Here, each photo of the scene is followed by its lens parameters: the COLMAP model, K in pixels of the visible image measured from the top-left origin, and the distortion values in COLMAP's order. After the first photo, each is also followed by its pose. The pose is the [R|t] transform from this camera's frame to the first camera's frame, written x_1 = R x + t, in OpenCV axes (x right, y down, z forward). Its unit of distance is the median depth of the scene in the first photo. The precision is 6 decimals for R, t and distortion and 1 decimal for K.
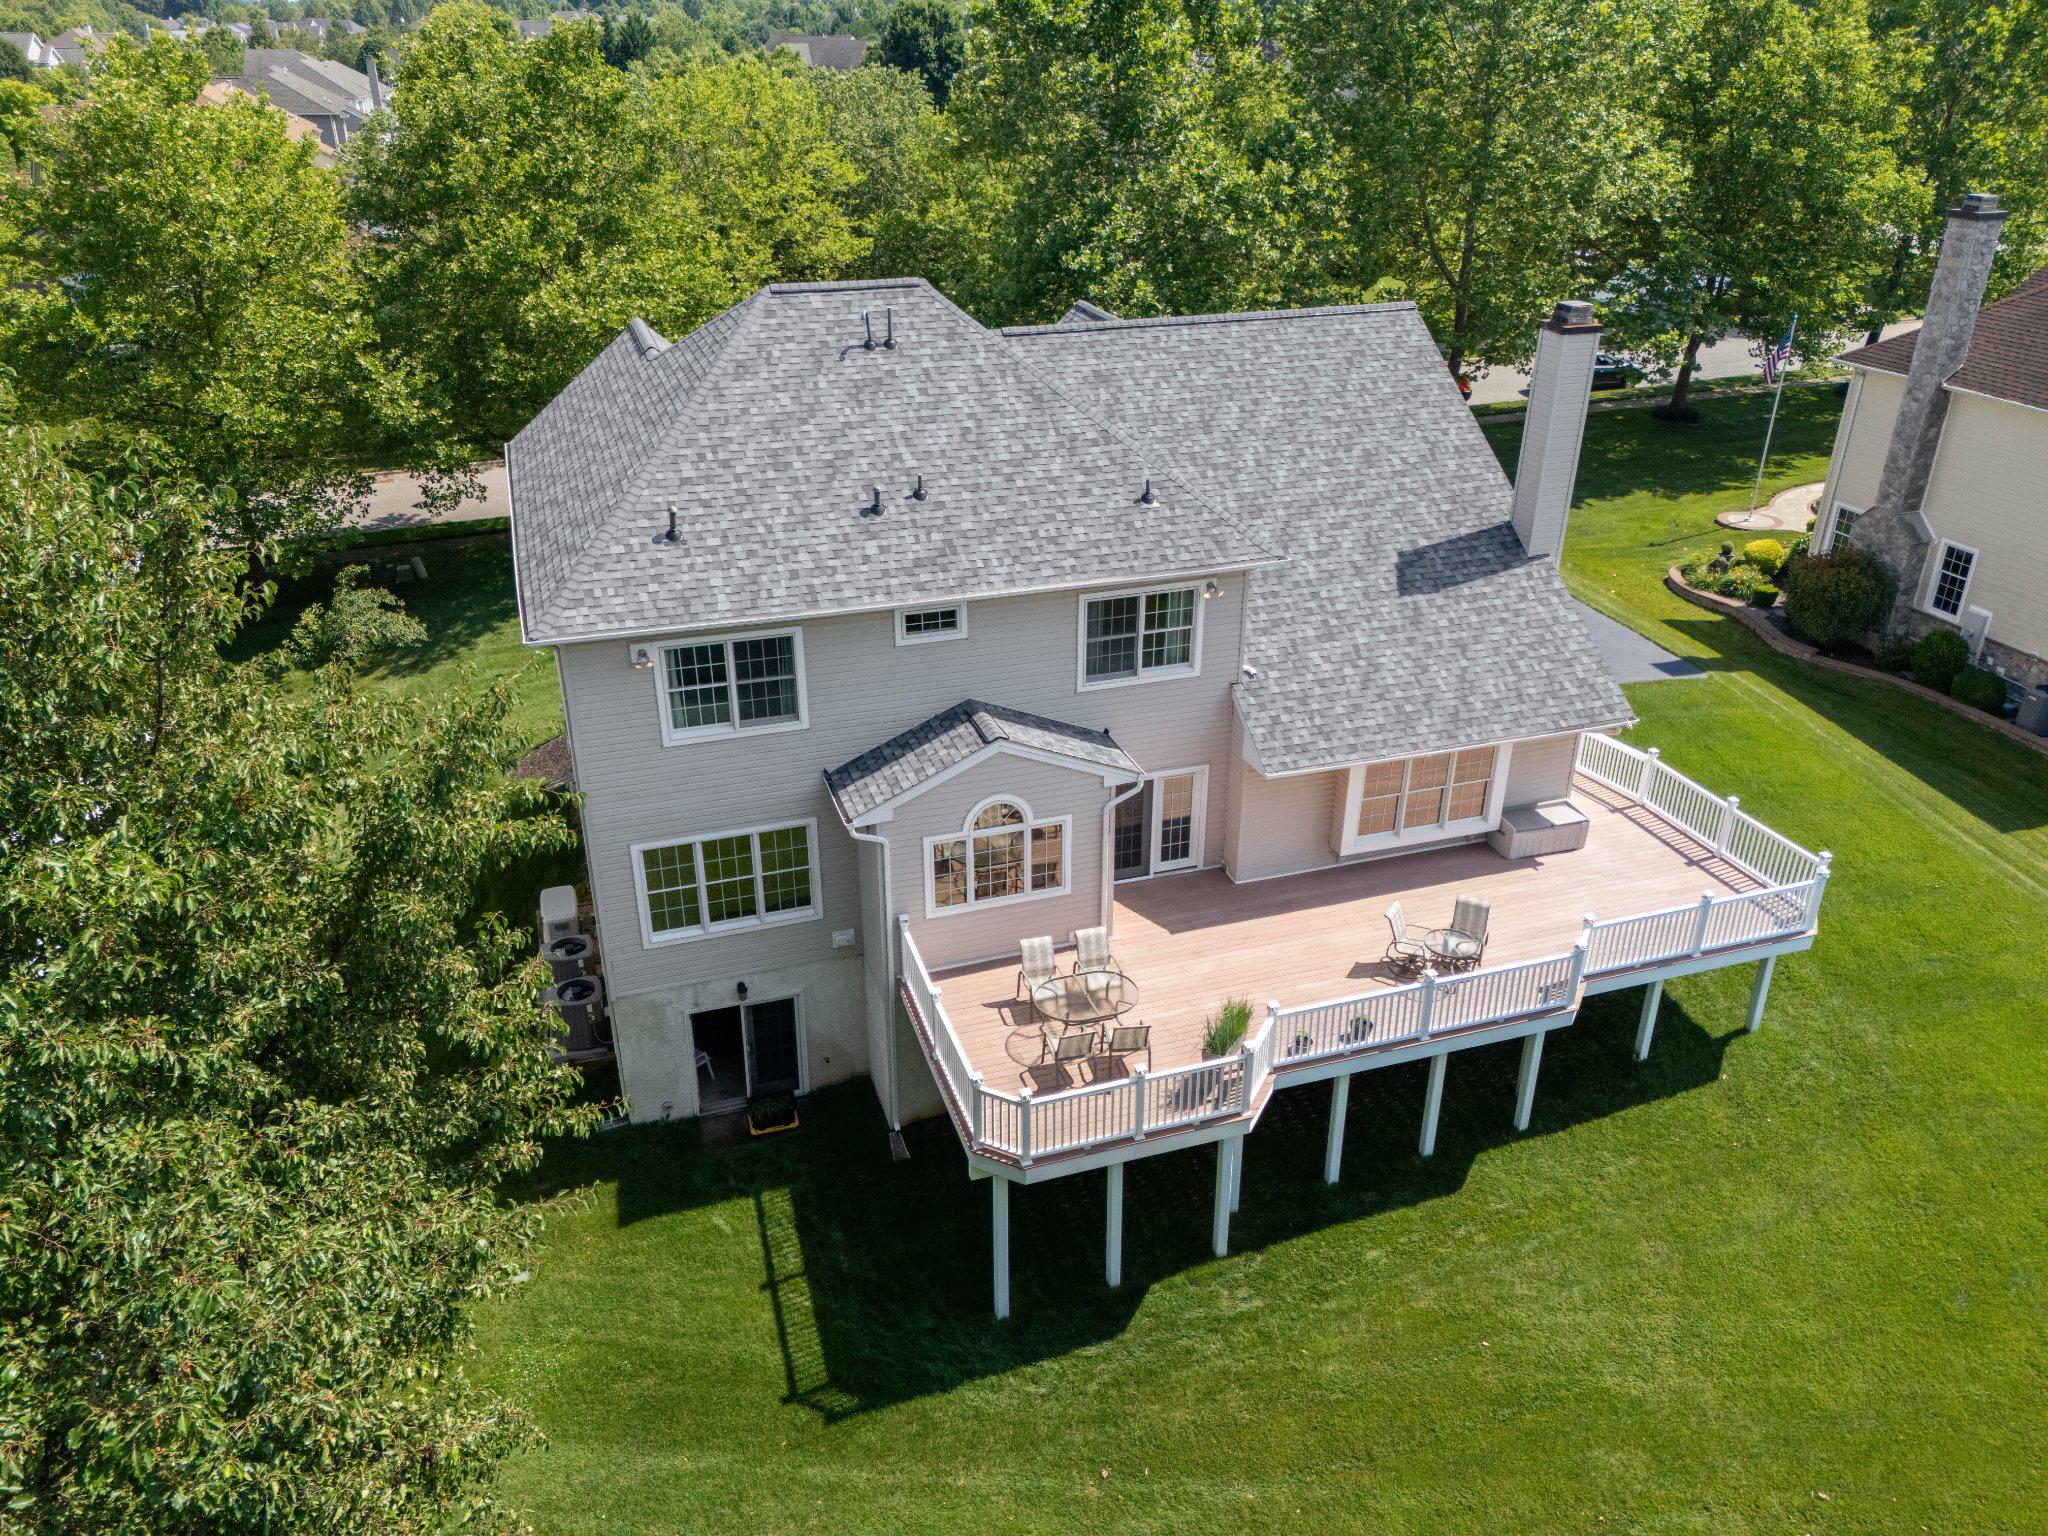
lens RADIAL K [[1515.2, 0, 1024.0], [0, 1515.2, 768.0], [0, 0, 1]] dist [0.072673, -0.056773]
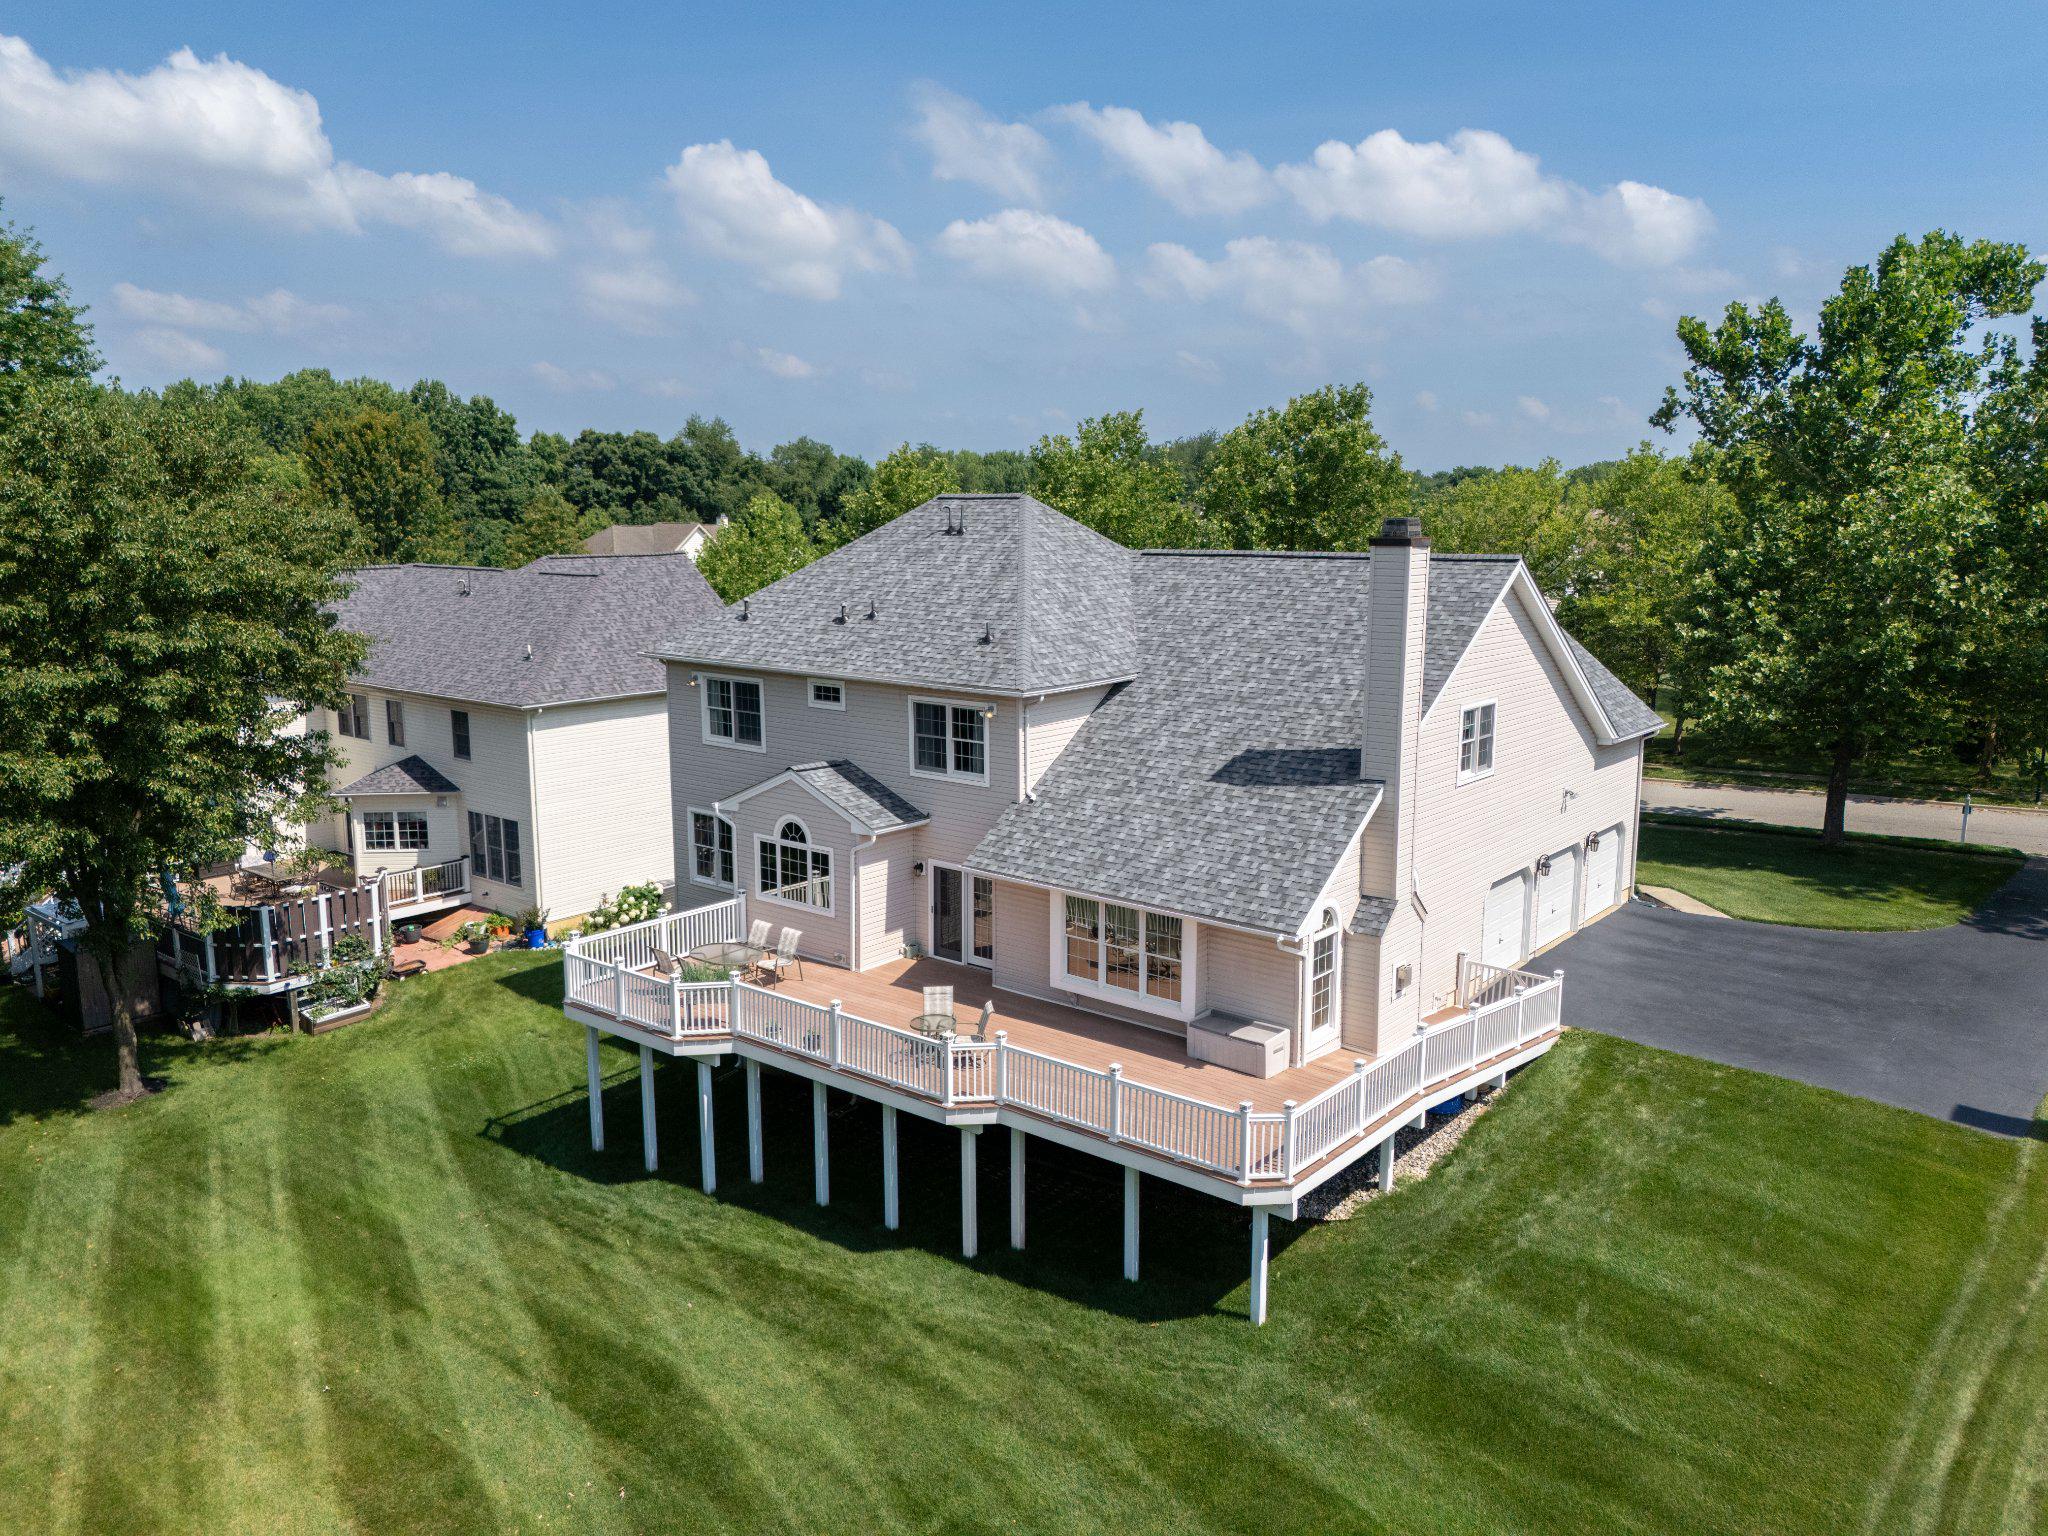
lens RADIAL K [[1515.2, 0, 1024.0], [0, 1515.2, 768.0], [0, 0, 1]] dist [0.072673, -0.056773]
pose [[0.530115, 0.135562, -0.837019, 1.143512], [-0.383816, 0.918581, -0.094313, 0.026679], [0.756085, 0.371258, 0.538984, 0.387995]]
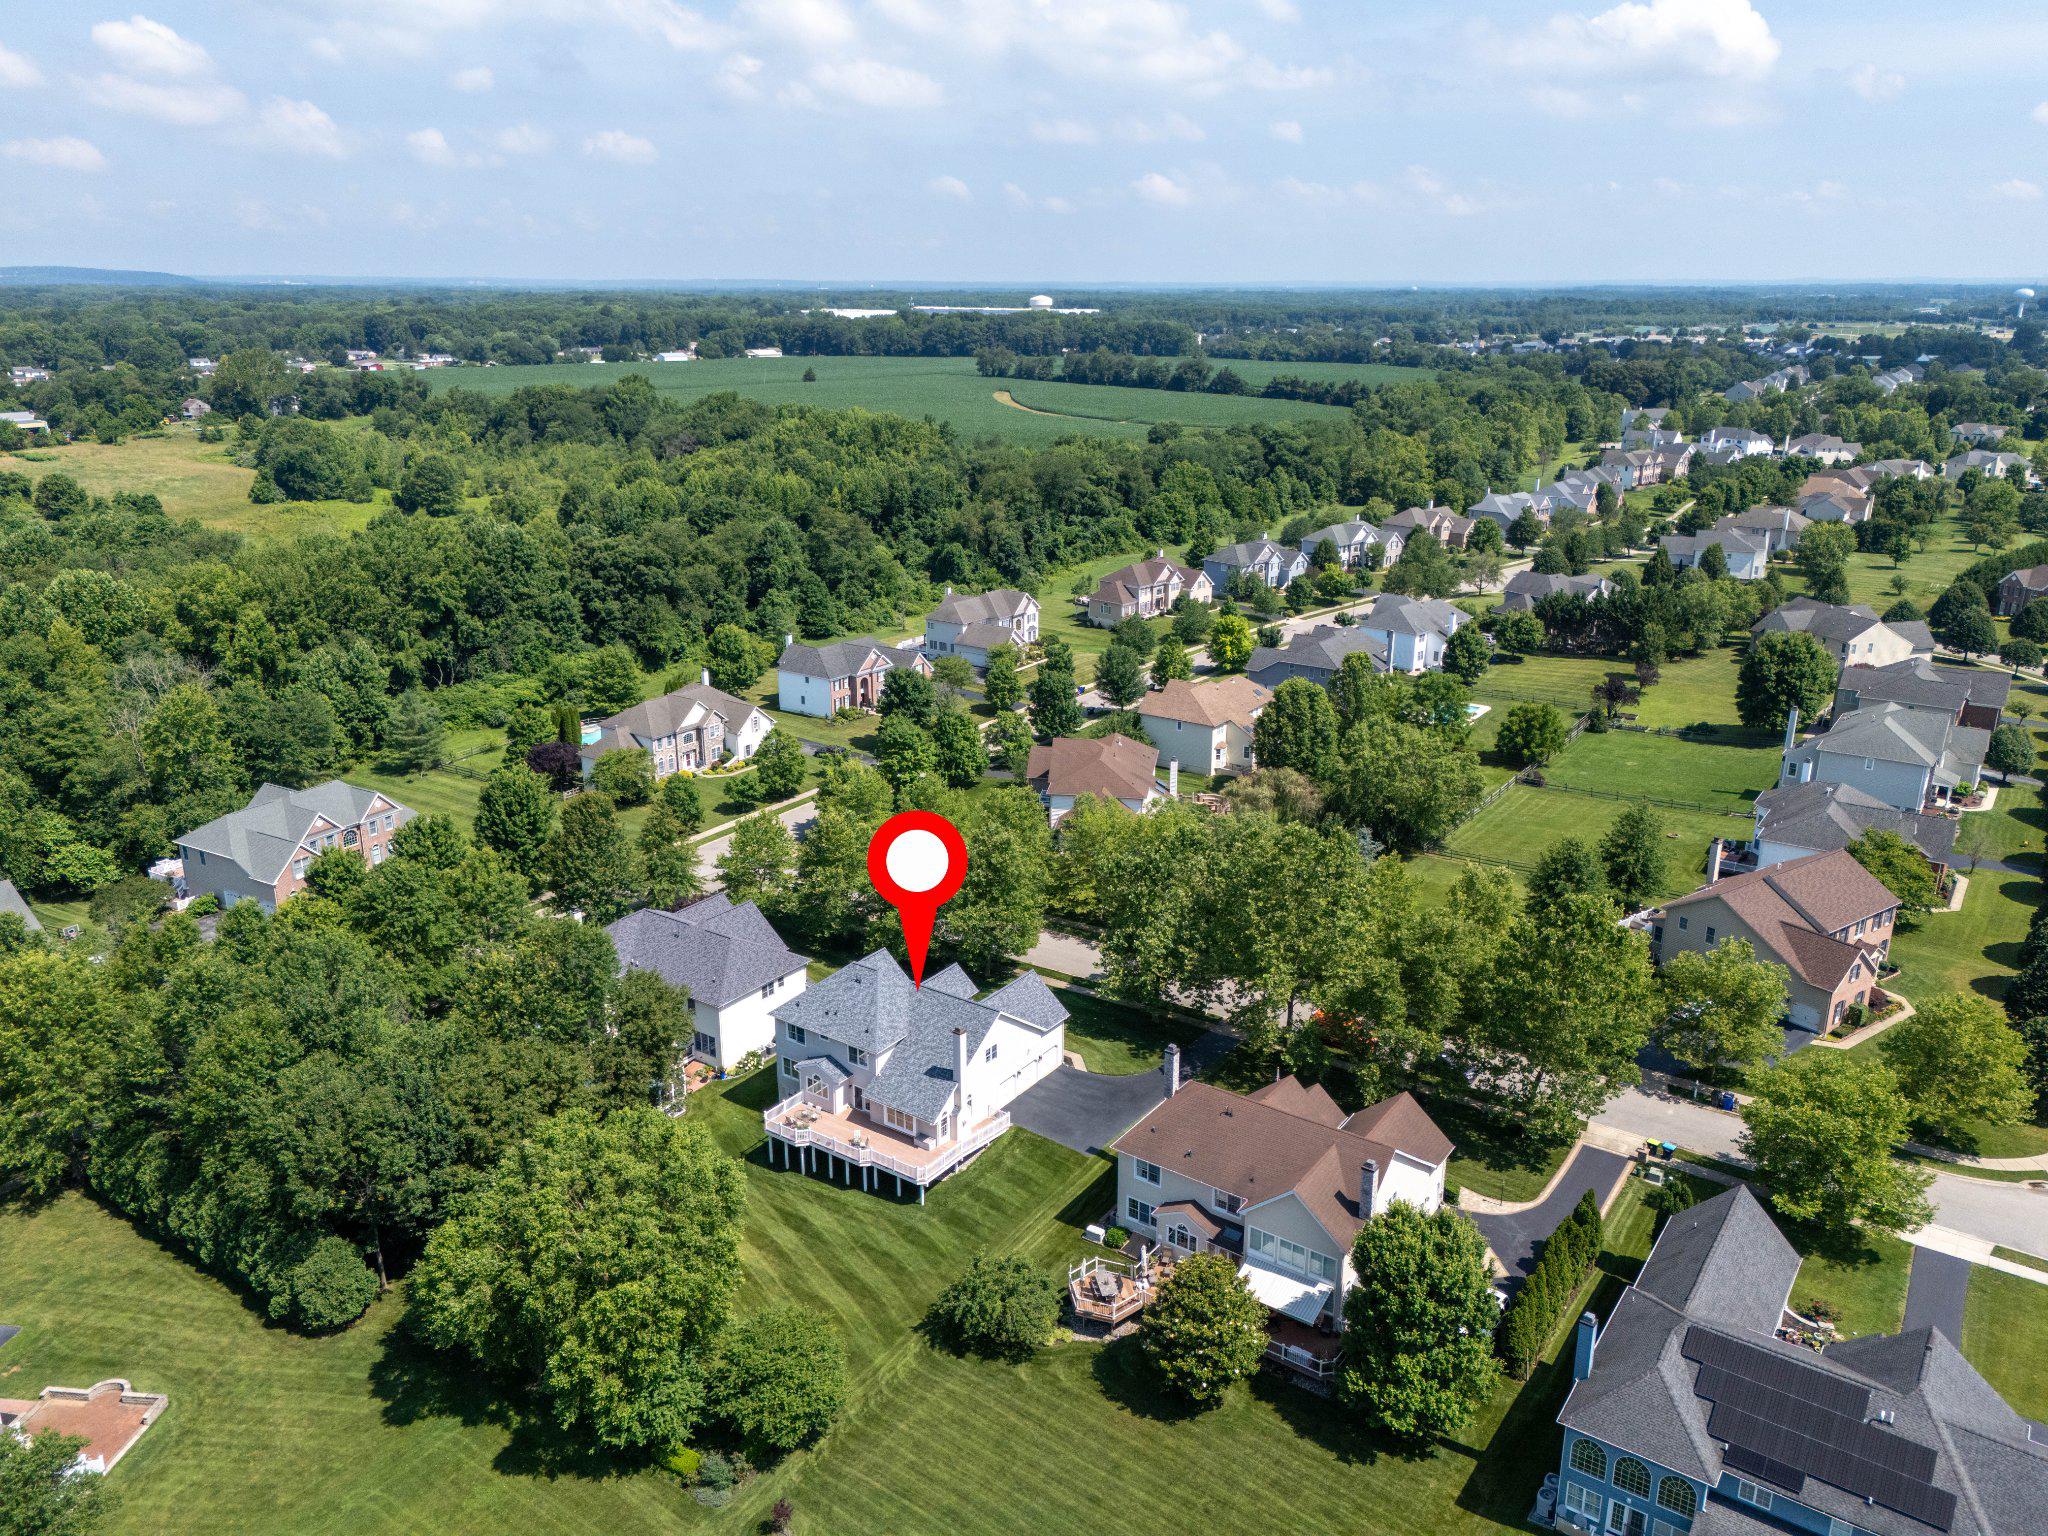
lens RADIAL K [[1515.2, 0, 1024.0], [0, 1515.2, 768.0], [0, 0, 1]] dist [0.072673, -0.056773]
pose [[0.586715, 0.241740, -0.772869, 3.894933], [-0.367292, 0.930027, 0.012071, -1.194711], [0.721708, 0.276787, 0.634450, -1.938625]]
